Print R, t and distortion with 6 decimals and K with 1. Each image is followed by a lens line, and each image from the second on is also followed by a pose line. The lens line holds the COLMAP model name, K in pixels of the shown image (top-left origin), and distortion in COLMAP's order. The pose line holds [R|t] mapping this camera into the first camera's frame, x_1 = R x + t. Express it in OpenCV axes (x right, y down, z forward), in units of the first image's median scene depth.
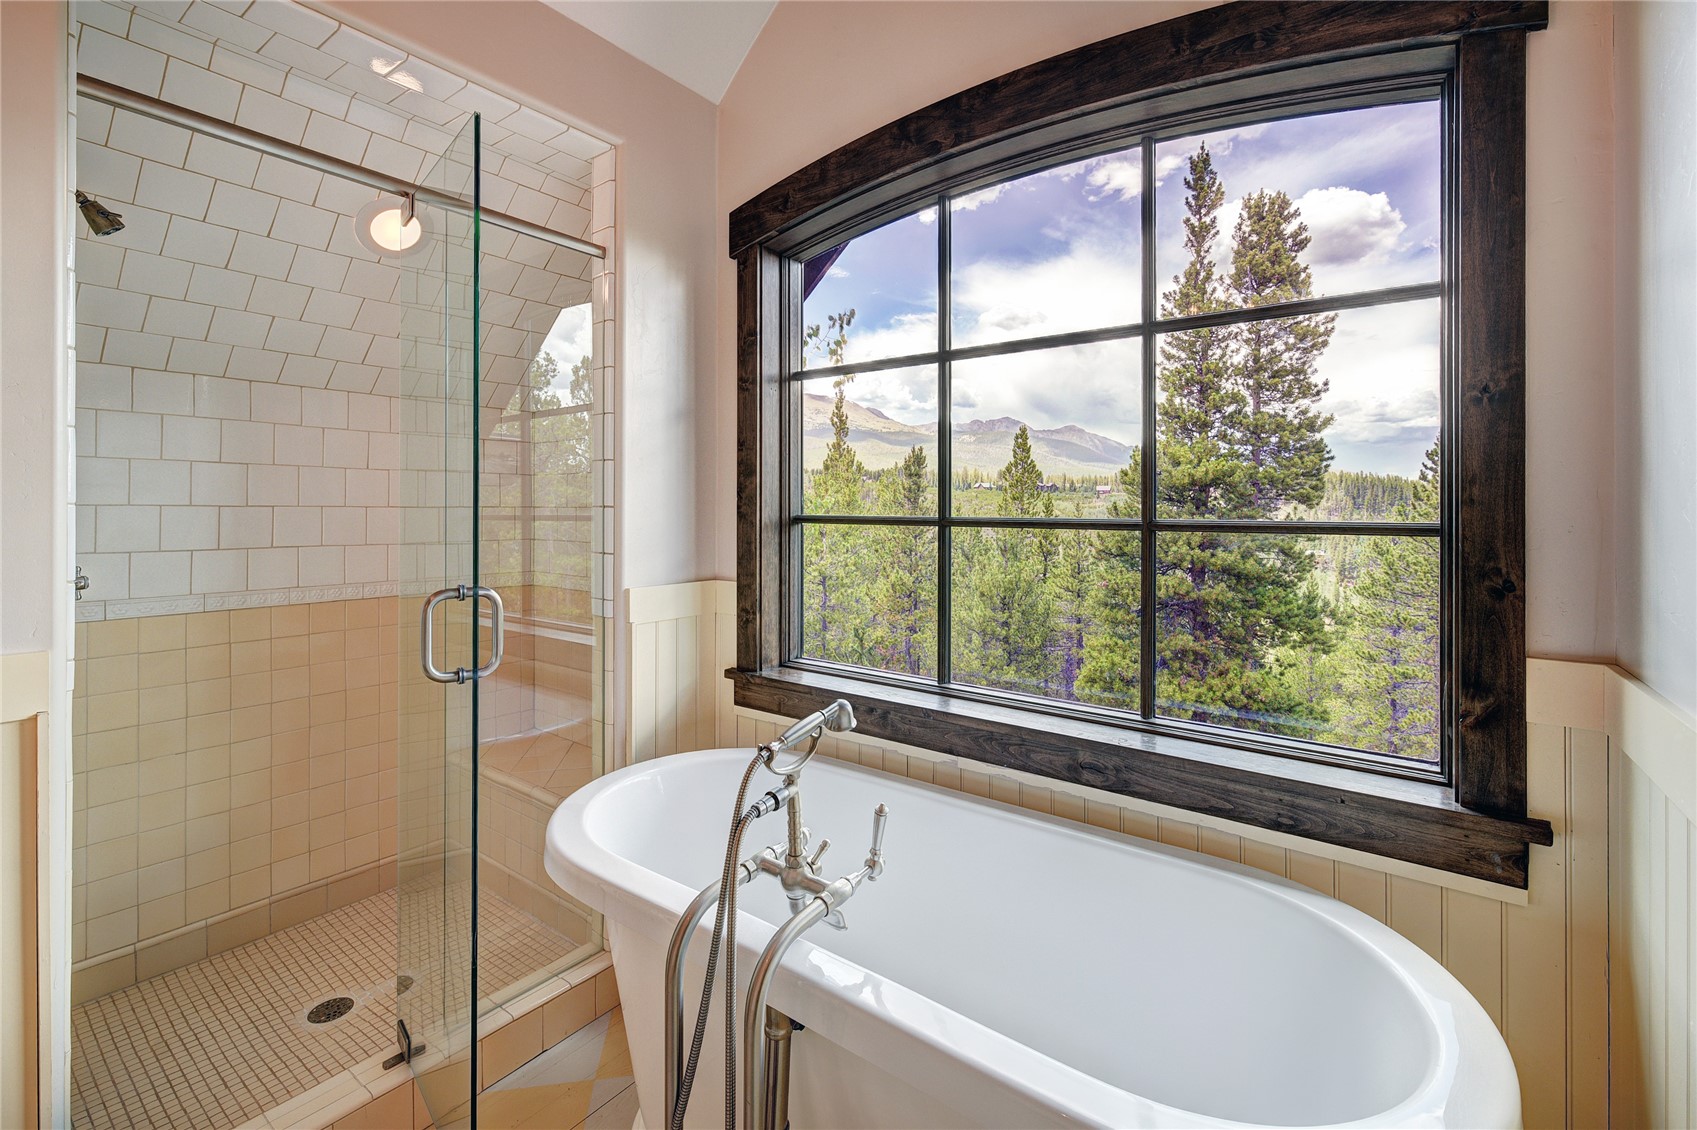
lens RADIAL K [[735.2, 0, 860.3], [0, 735.2, 511.0], [0, 0, 1]] dist [-0.003055, -0.000258]
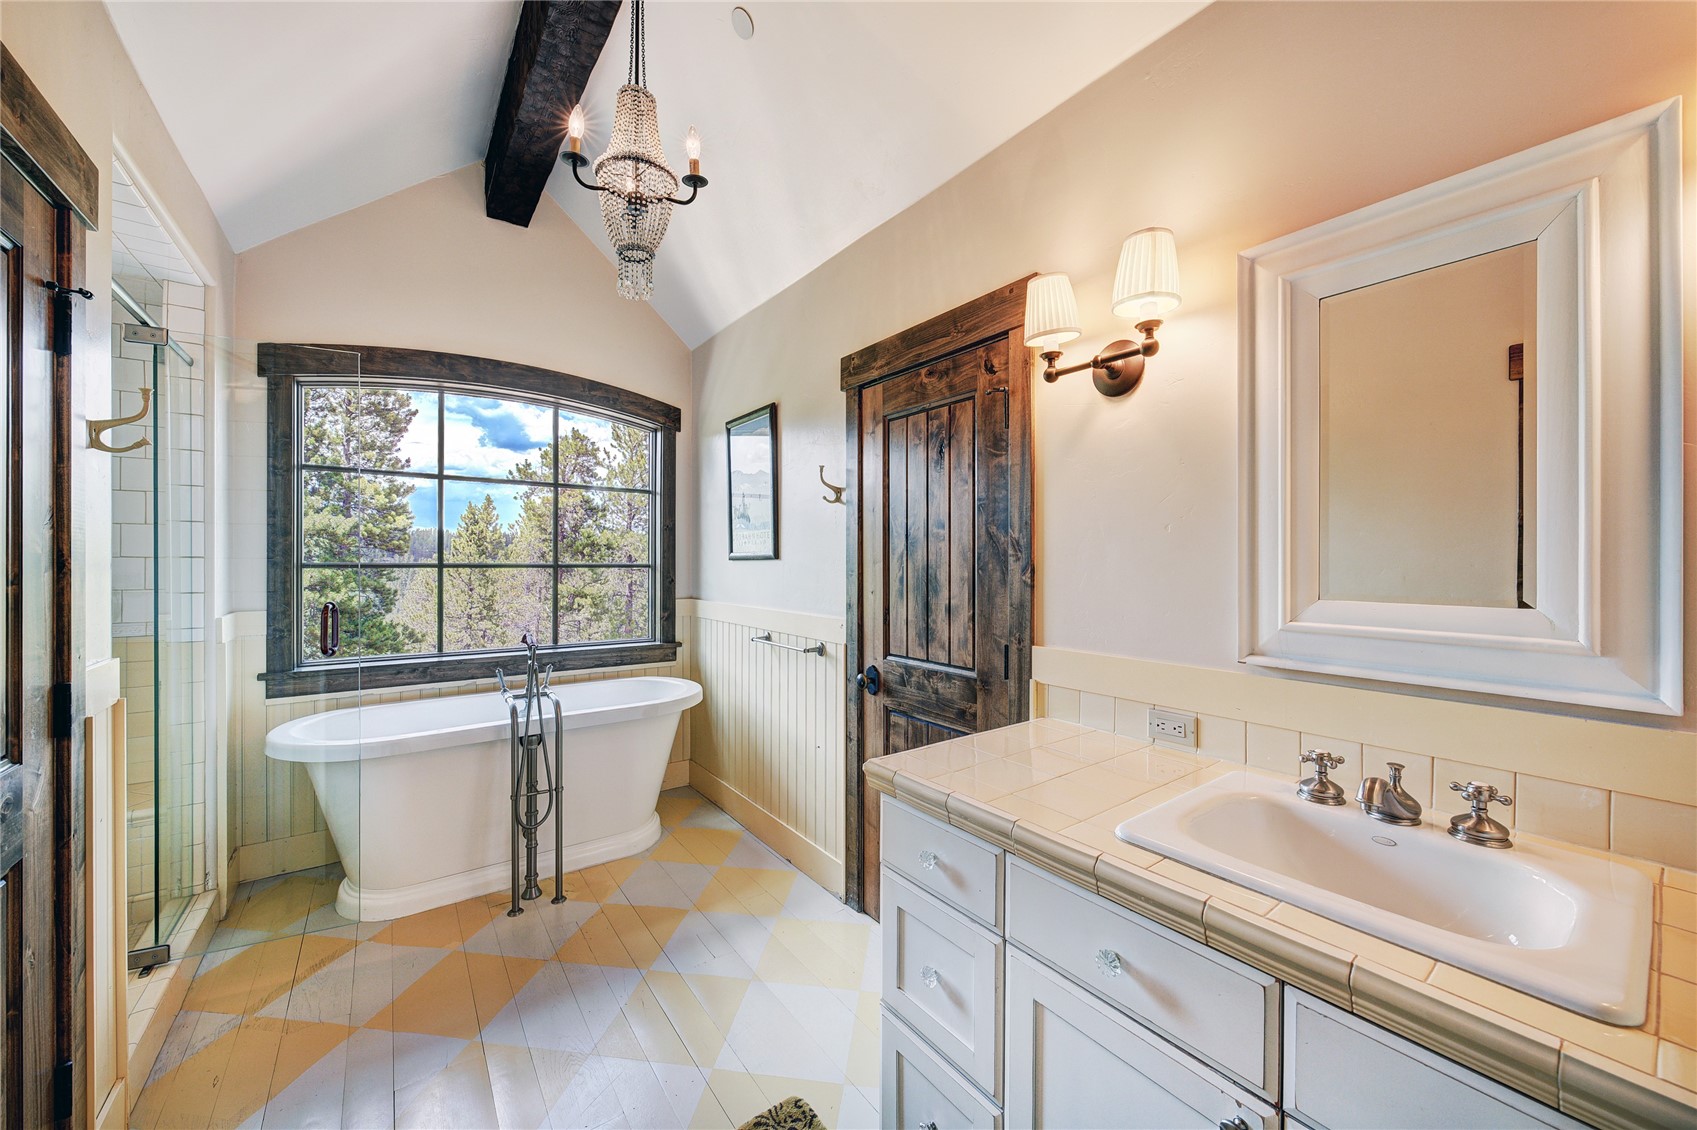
lens RADIAL K [[619.4, 0, 850.5], [0, 619.4, 560.8], [0, 0, 1]] dist [-0.000045, -0.000002]
pose [[0.287439, -0.004111, 0.957790, -1.068926], [-0.002582, 0.999984, 0.005067, -0.008017], [-0.957795, -0.003930, 0.287424, -0.437171]]
